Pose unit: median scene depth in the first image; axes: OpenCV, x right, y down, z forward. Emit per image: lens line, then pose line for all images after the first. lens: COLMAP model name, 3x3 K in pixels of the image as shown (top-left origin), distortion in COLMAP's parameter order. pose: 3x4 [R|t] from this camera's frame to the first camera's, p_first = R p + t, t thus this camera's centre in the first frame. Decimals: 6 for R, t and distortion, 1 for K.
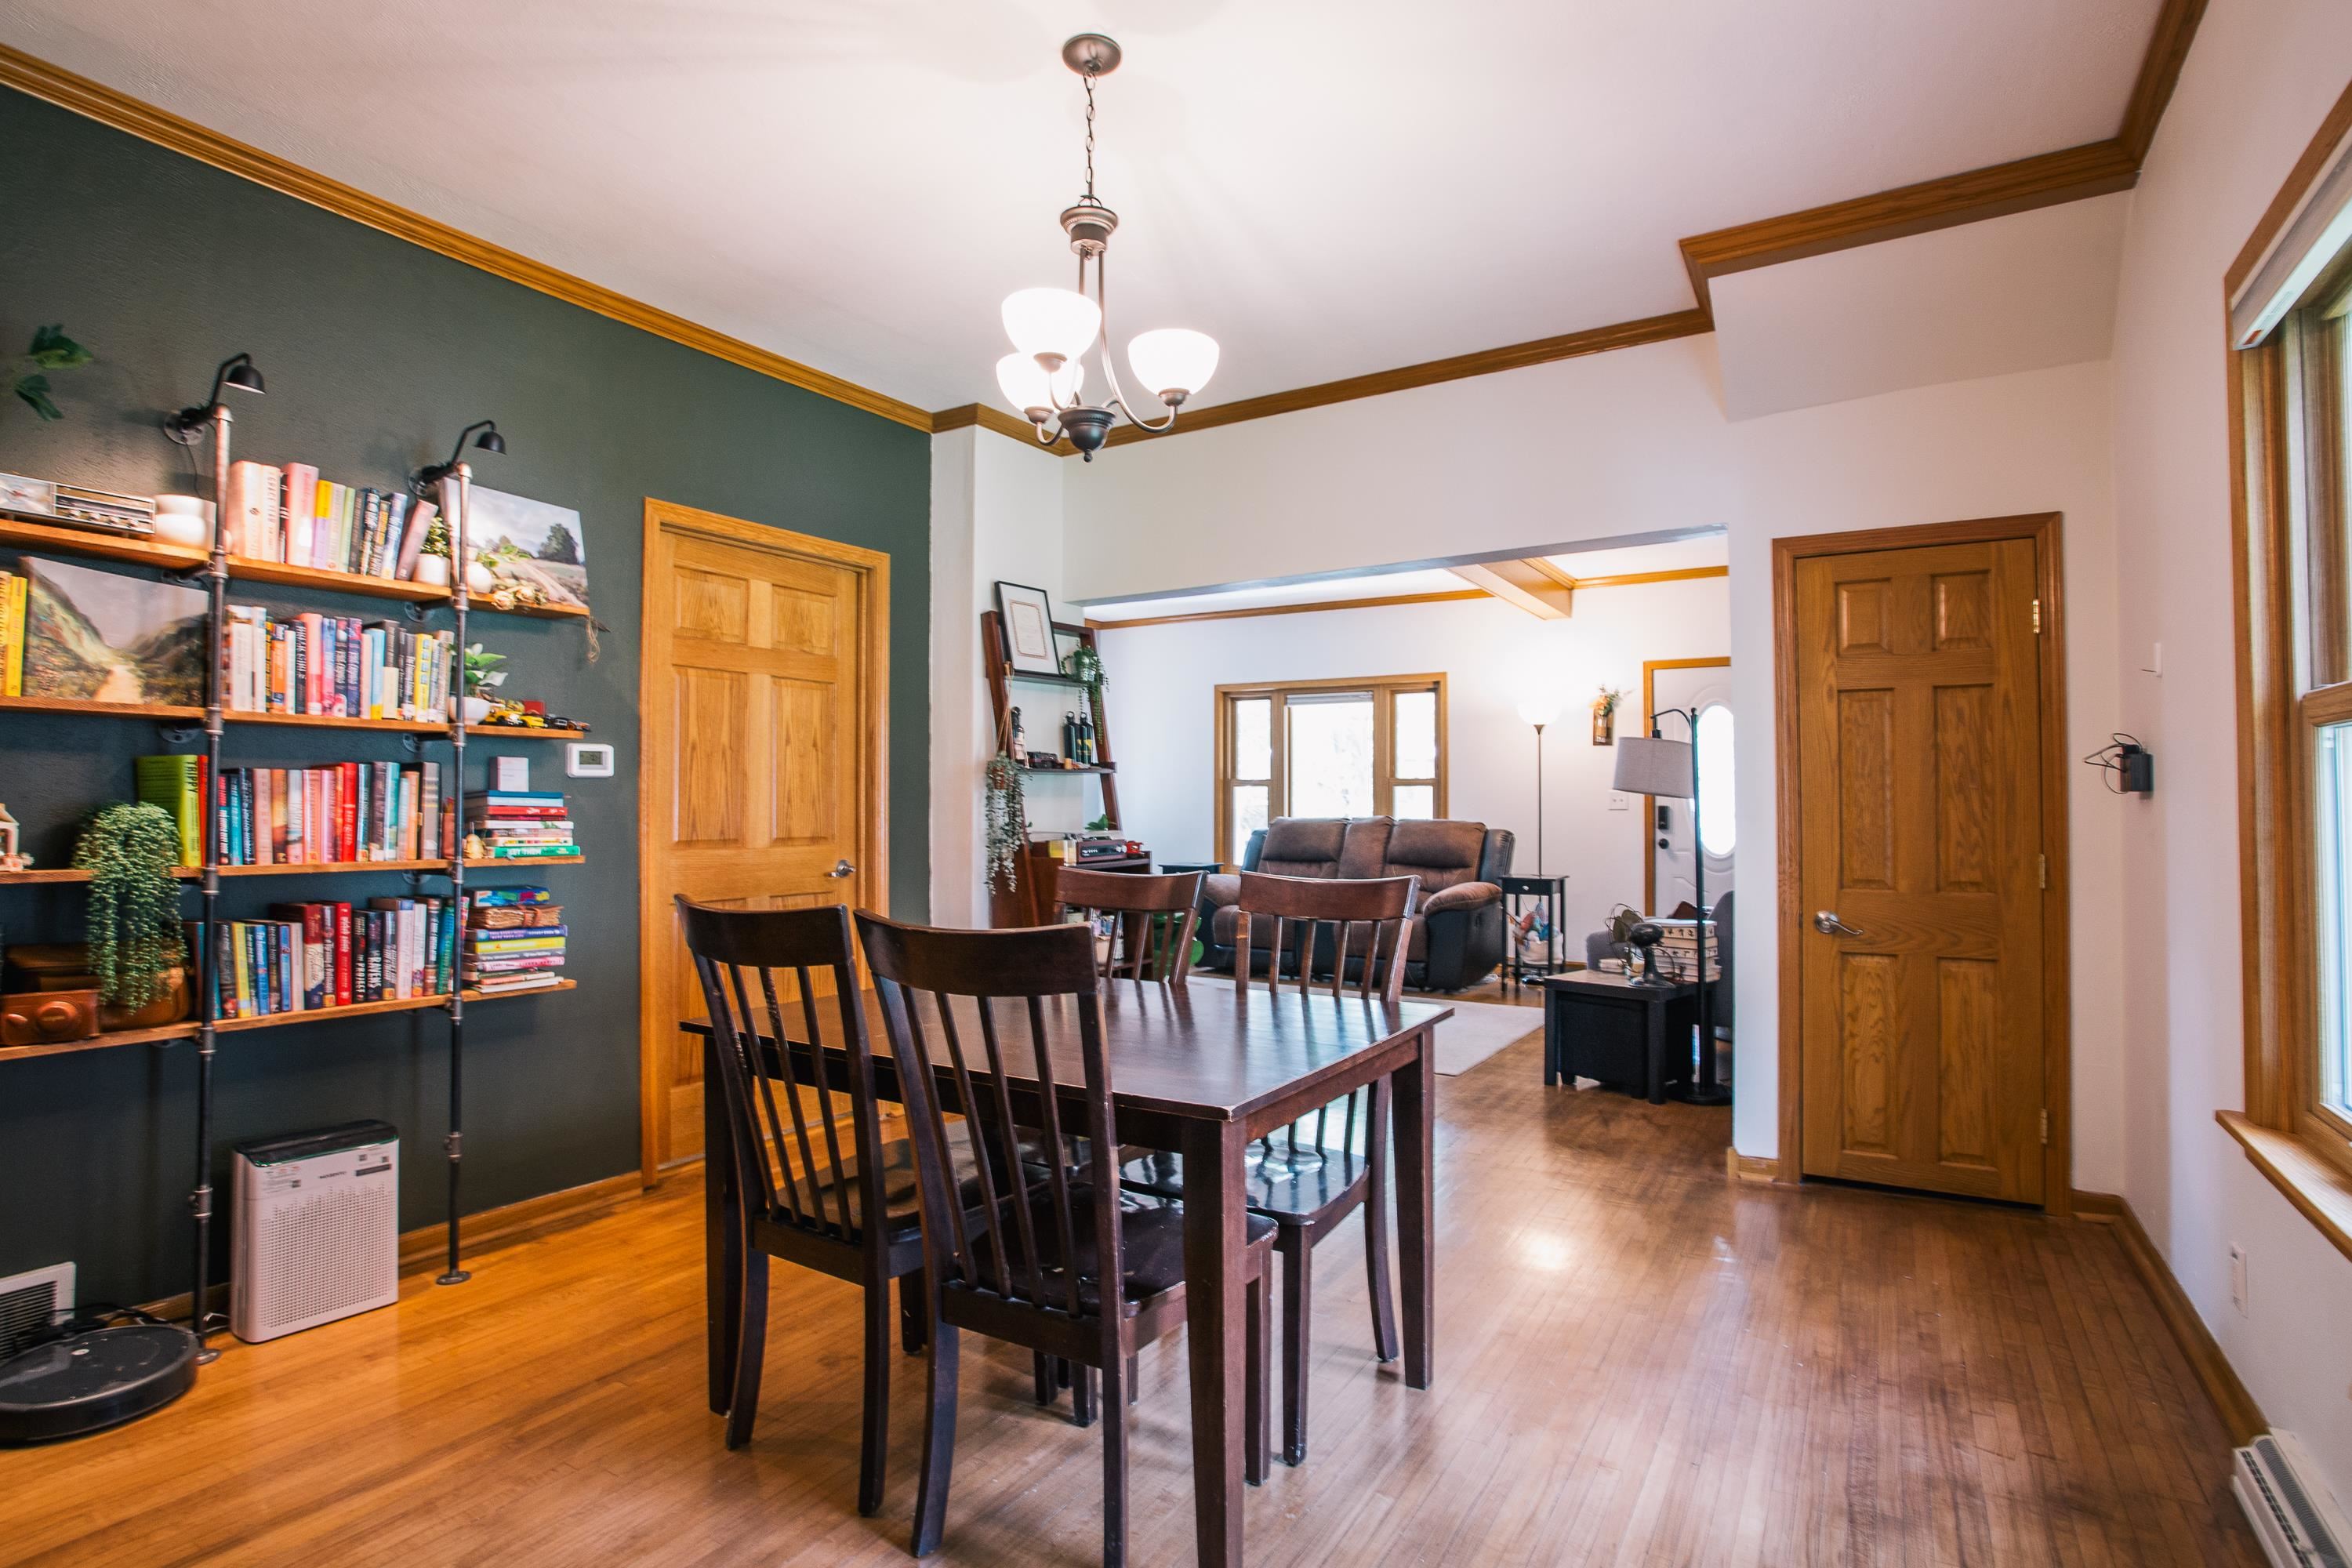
lens RADIAL K [[1150.4, 0, 1196.6], [0, 1150.4, 784.1], [0, 0, 1]] dist [-0.048846, 0.013516]
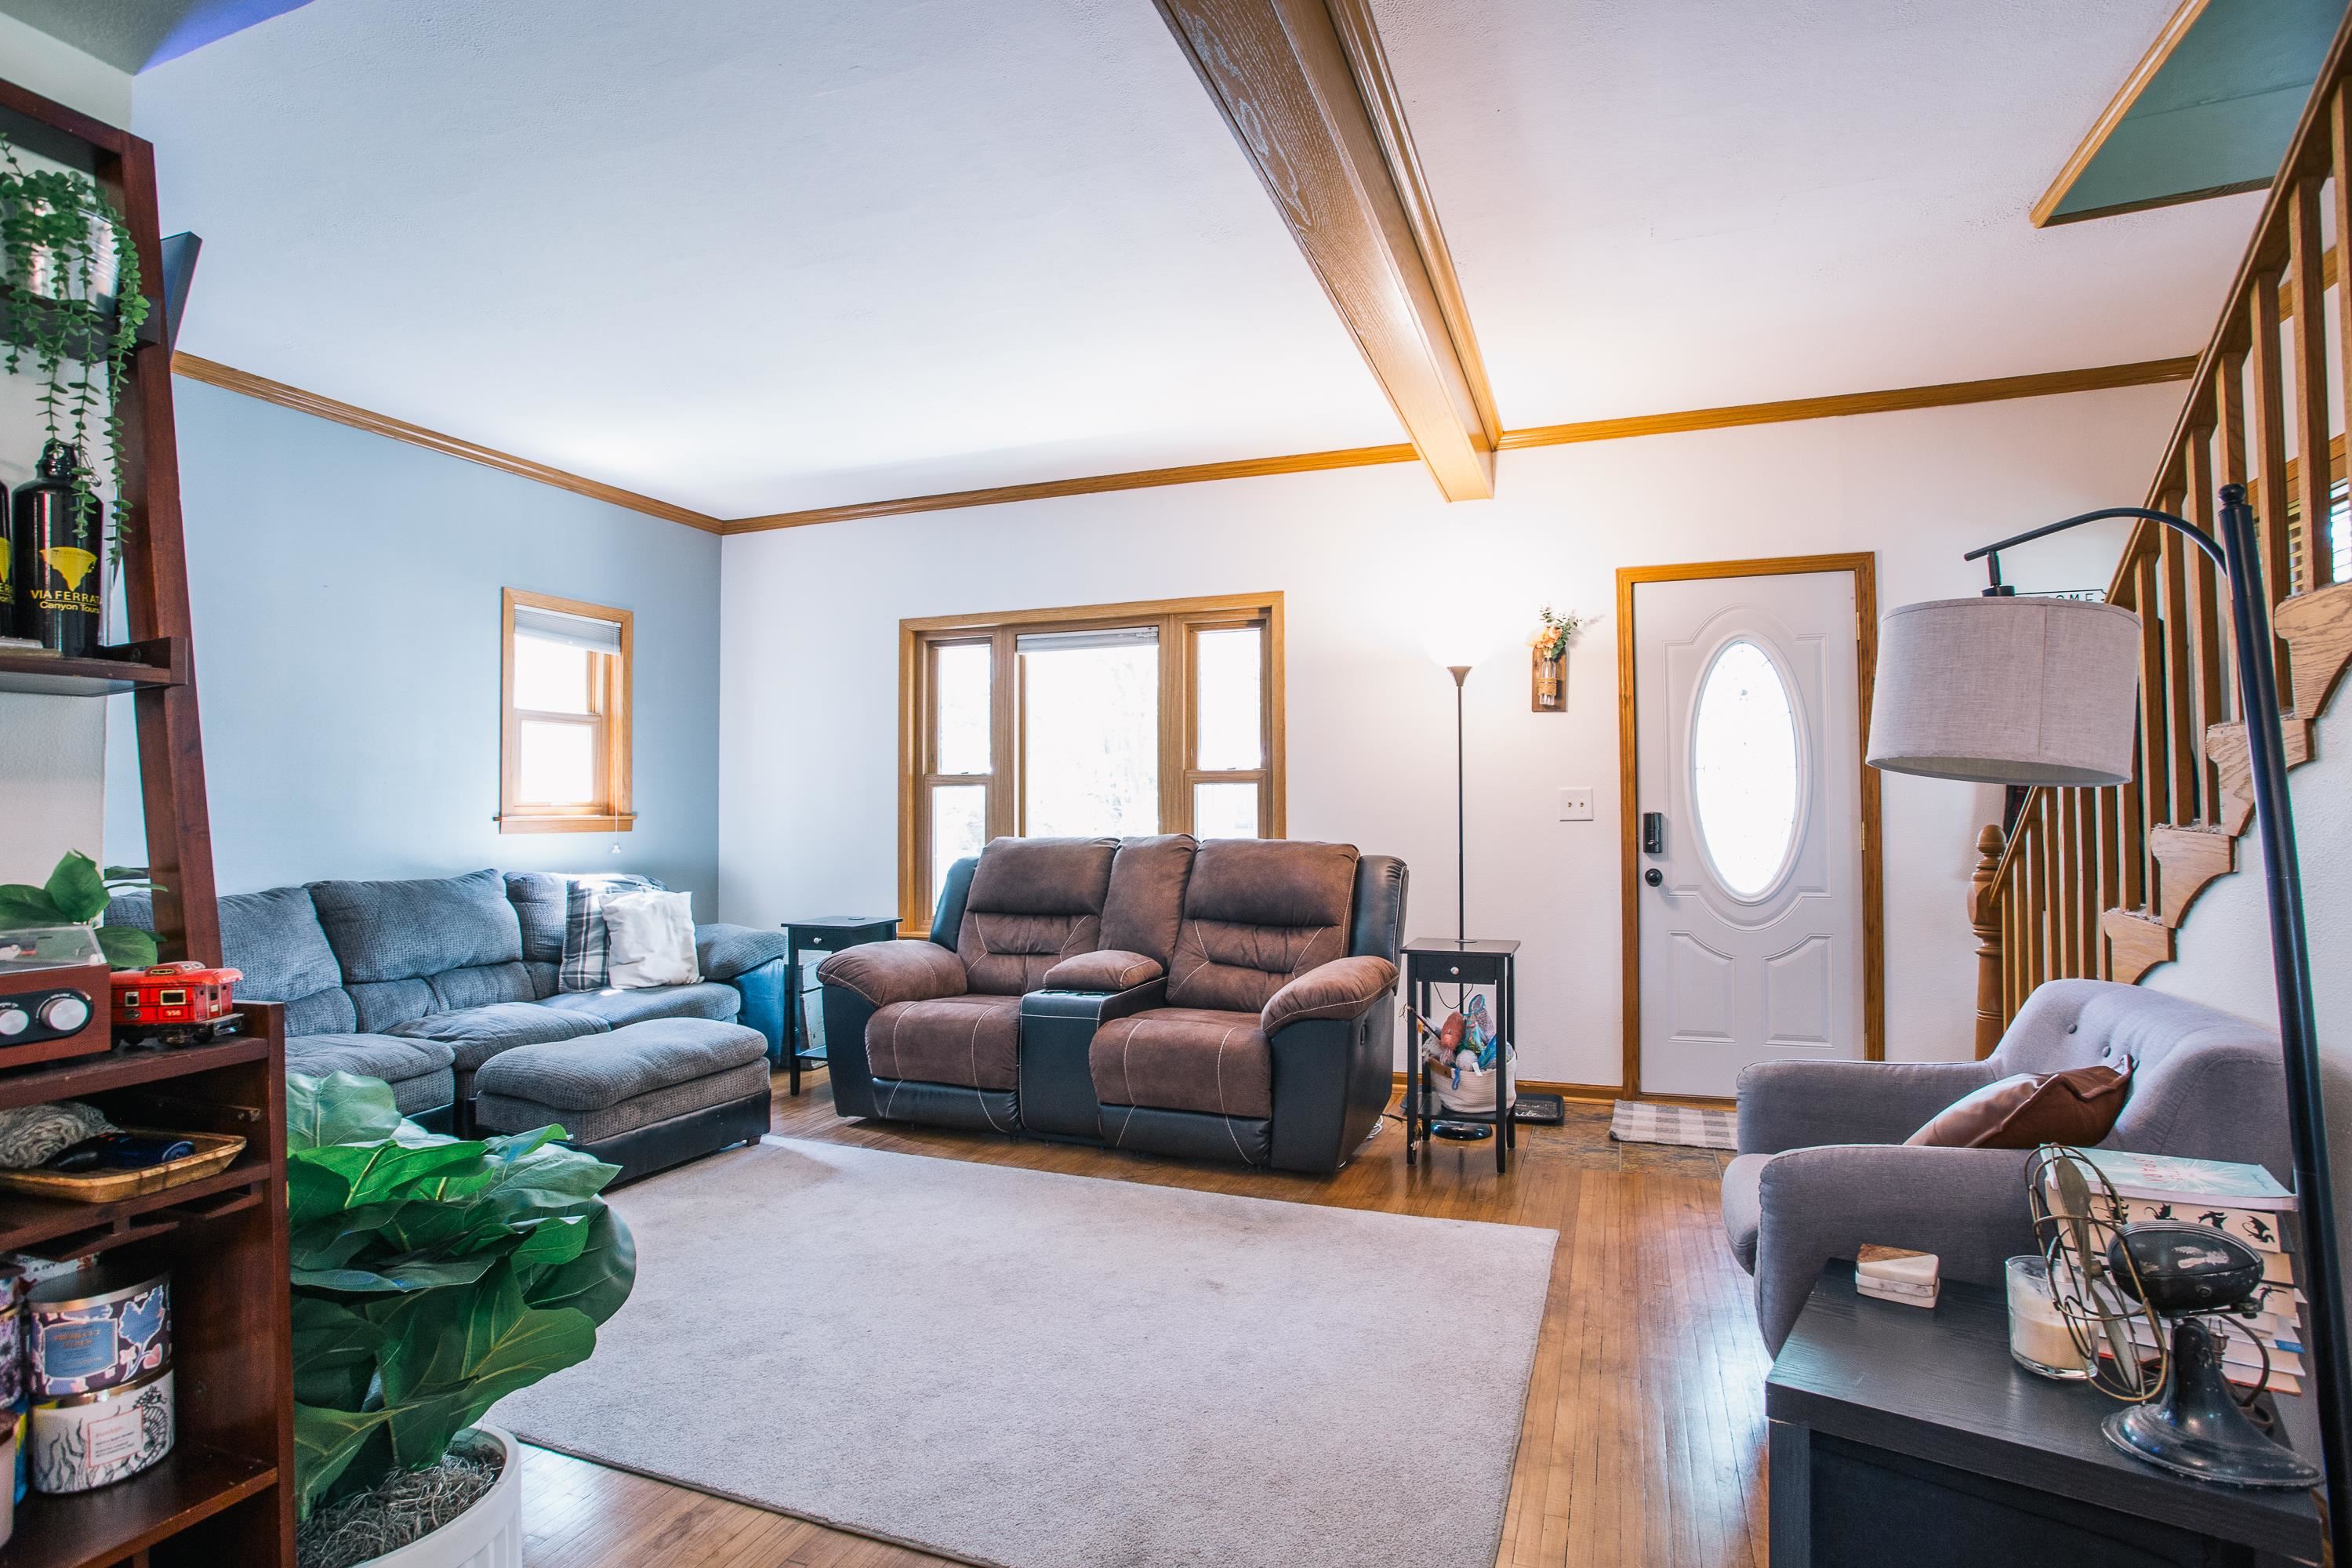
lens RADIAL K [[1150.4, 0, 1194.9], [0, 1150.4, 781.0], [0, 0, 1]] dist [-0.048846, 0.013516]
pose [[0.980917, 0.000394, 0.194425, 0.057610], [0.002465, 0.999892, -0.014464, 0.009331], [-0.194410, 0.014668, 0.980811, 0.426309]]
